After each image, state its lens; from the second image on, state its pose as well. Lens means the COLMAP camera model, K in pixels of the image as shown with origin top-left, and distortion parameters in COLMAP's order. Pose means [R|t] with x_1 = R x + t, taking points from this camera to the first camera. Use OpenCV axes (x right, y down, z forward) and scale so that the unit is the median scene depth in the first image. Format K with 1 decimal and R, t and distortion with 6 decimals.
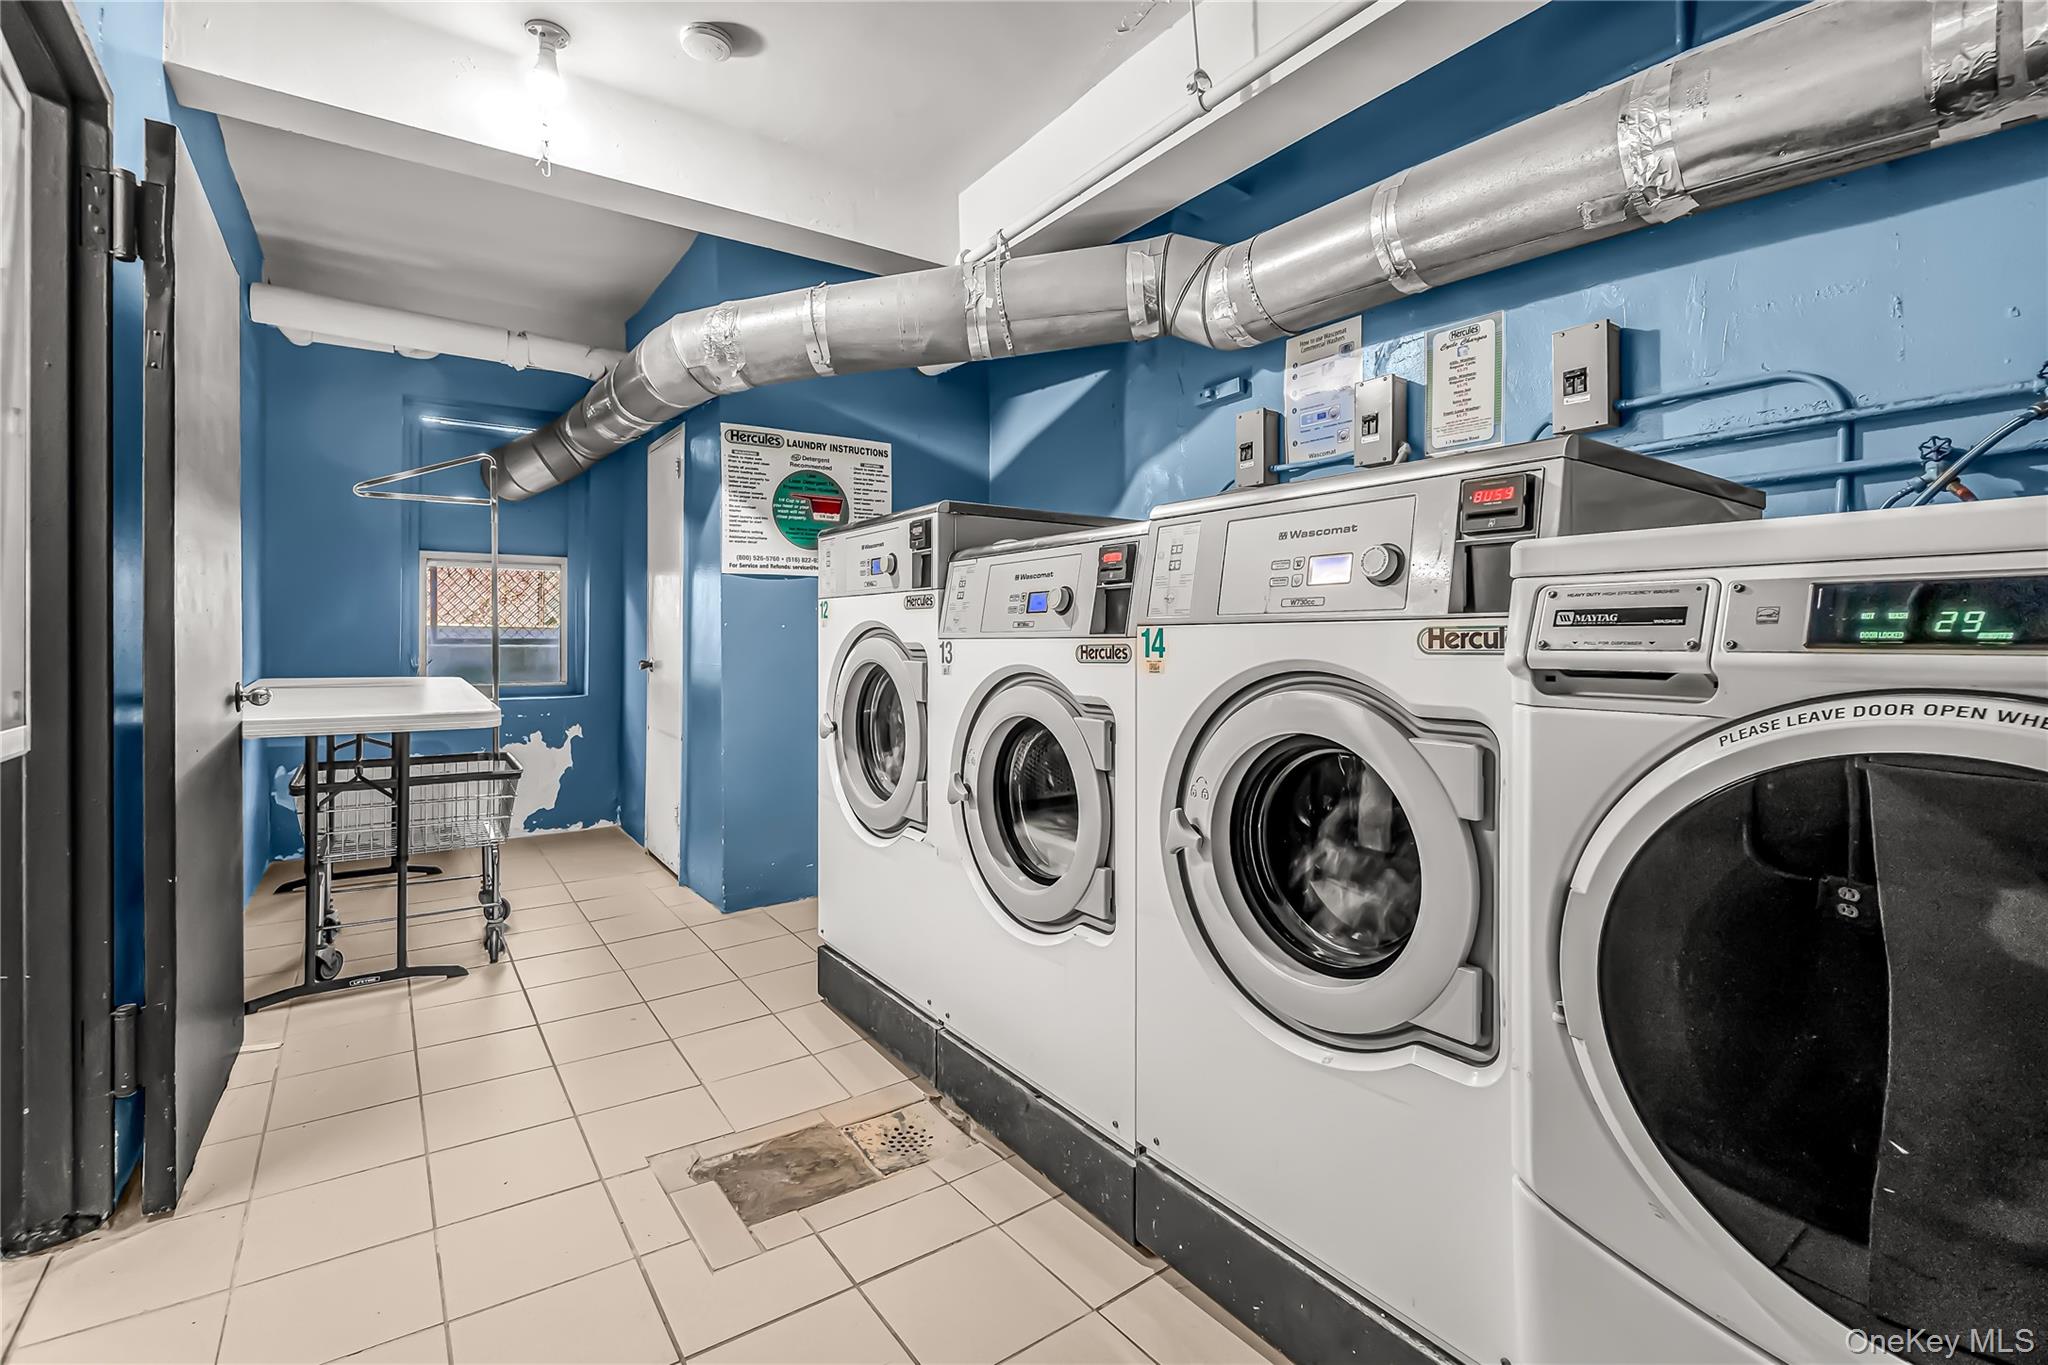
lens RADIAL K [[926.5, 0, 1025.4], [0, 926.5, 643.3], [0, 0, 1]] dist [-0.001109, 0.000029]
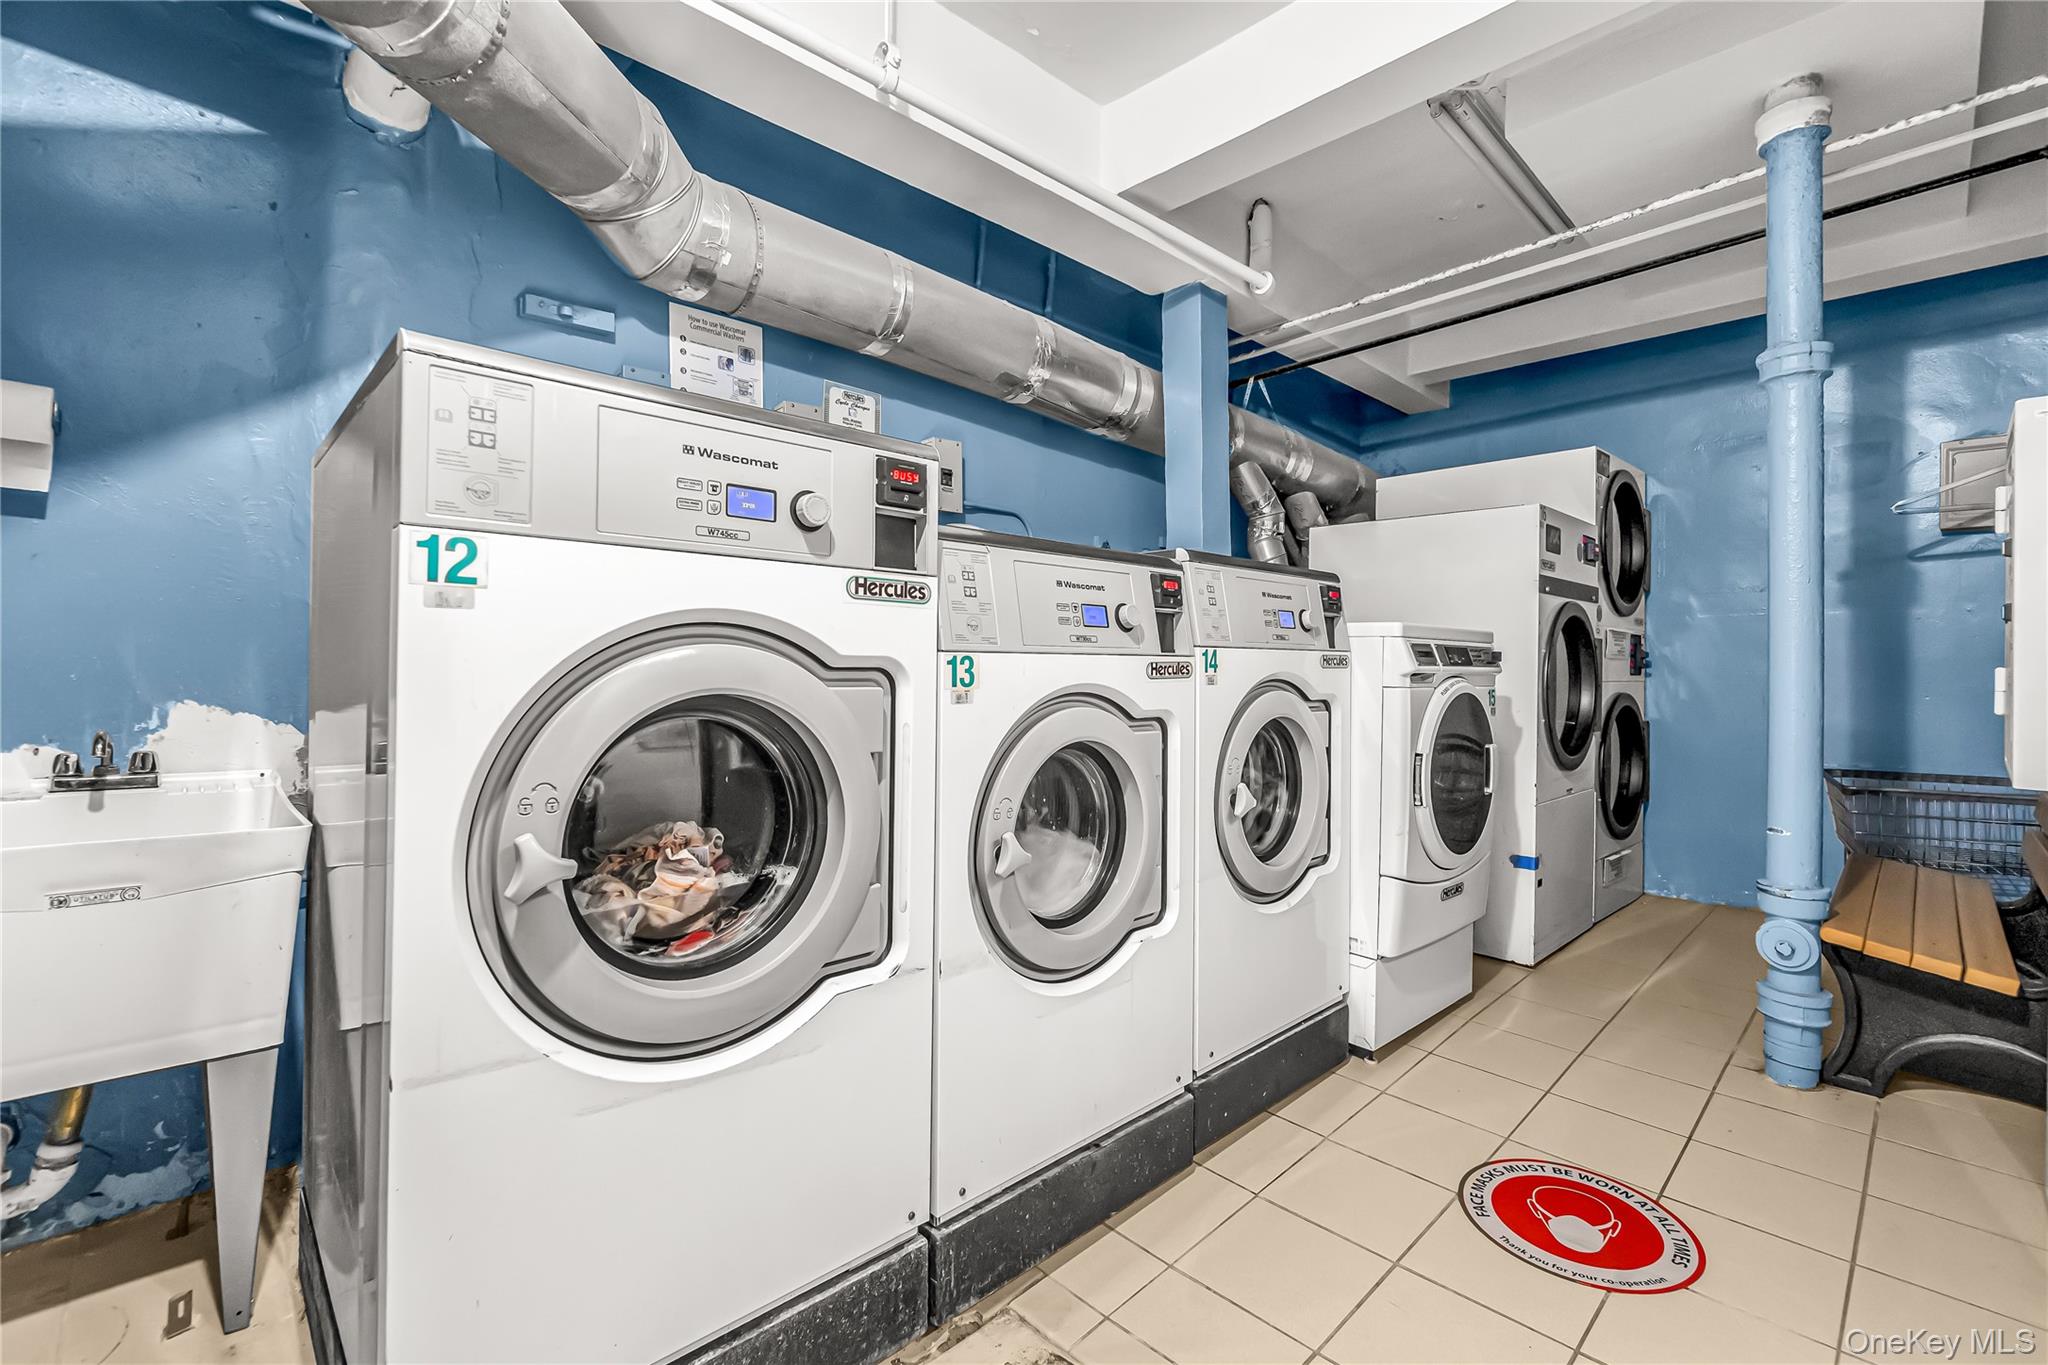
lens RADIAL K [[892.5, 0, 1027.4], [0, 892.5, 660.5], [0, 0, 1]] dist [-0.009336, -0.000050]
pose [[-0.152010, 0.005300, 0.988365, -0.784312], [-0.004582, 0.999971, -0.006067, 0.005630], [-0.988368, -0.005451, -0.151981, 1.096225]]
